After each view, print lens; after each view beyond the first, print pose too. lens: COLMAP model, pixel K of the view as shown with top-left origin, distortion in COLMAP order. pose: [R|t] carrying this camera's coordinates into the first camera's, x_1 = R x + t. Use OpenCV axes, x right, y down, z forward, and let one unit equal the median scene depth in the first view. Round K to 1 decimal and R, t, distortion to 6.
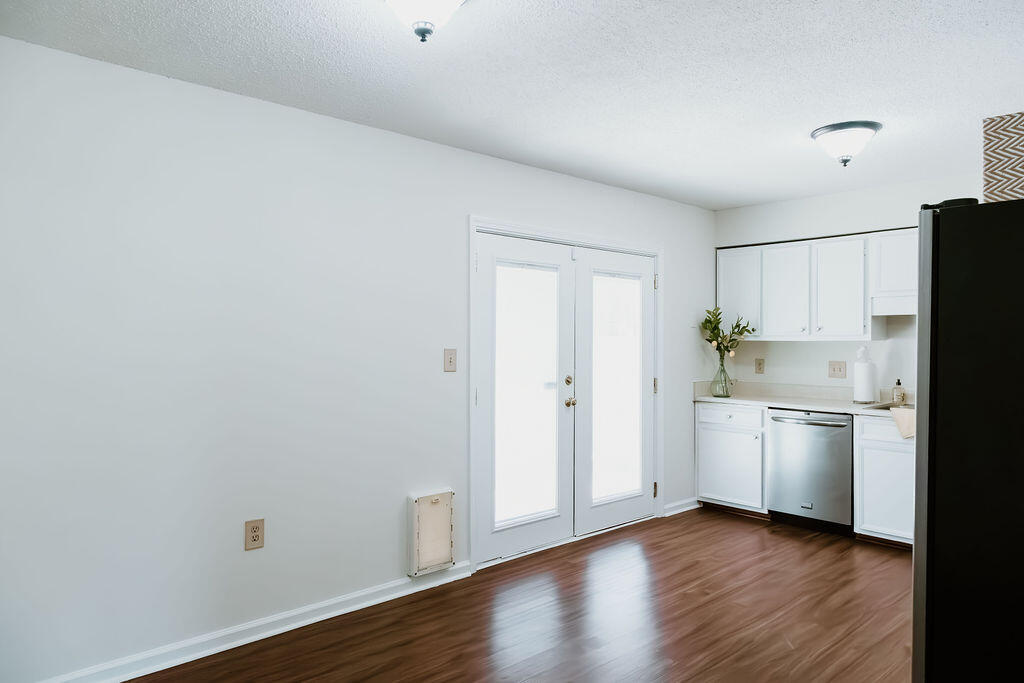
lens RADIAL K [[677.4, 0, 515.4], [0, 677.4, 343.1], [0, 0, 1]] dist [0.008071, -0.002458]
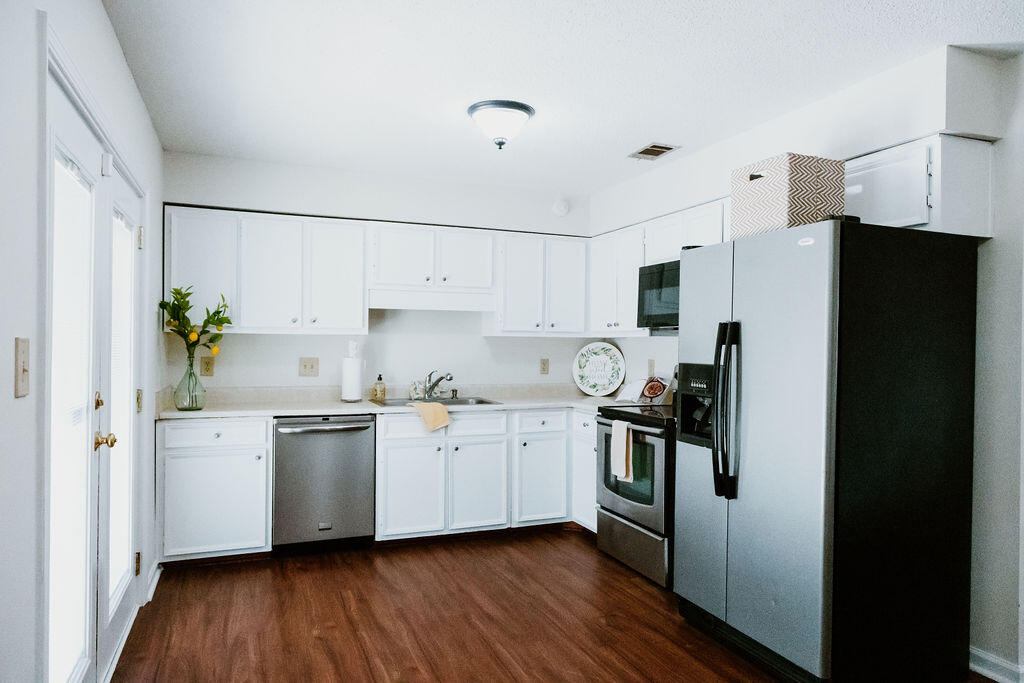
lens RADIAL K [[677.4, 0, 515.4], [0, 677.4, 343.1], [0, 0, 1]] dist [0.008071, -0.002458]
pose [[0.355455, 0.000446, 0.934693, -0.268927], [-0.003297, 0.999994, 0.000776, 0.006375], [-0.934688, -0.003357, 0.355455, 0.445653]]
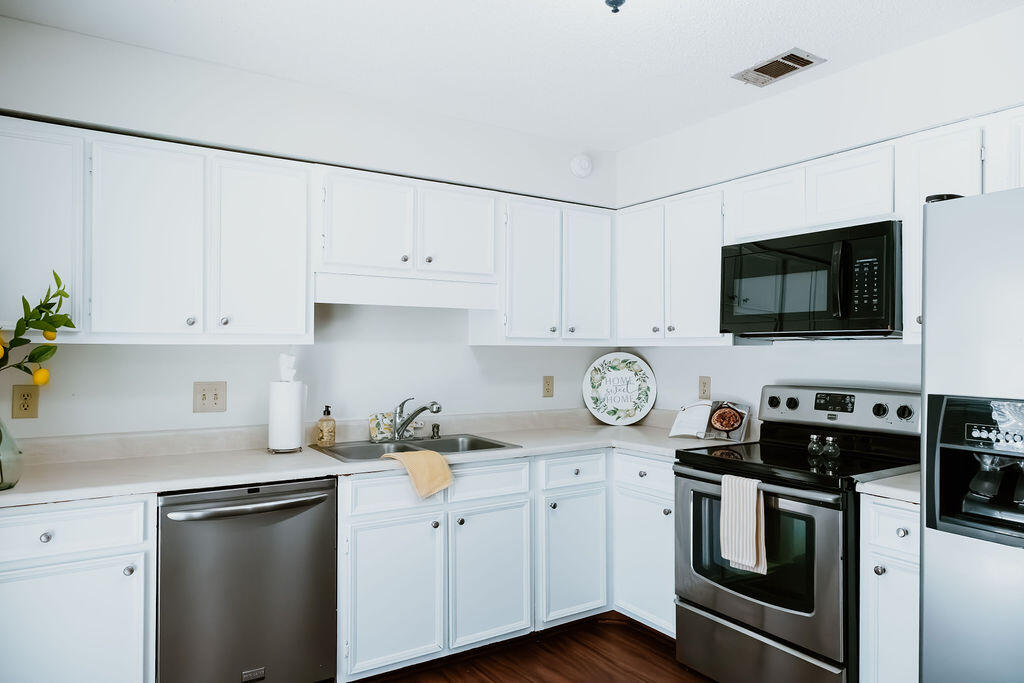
lens RADIAL K [[677.4, 0, 515.4], [0, 677.4, 343.1], [0, 0, 1]] dist [0.008071, -0.002458]
pose [[0.165704, 0.005260, 0.986161, -0.028468], [0.001269, 0.999984, -0.005547, -0.001238], [-0.986175, 0.002171, 0.165695, 0.686802]]
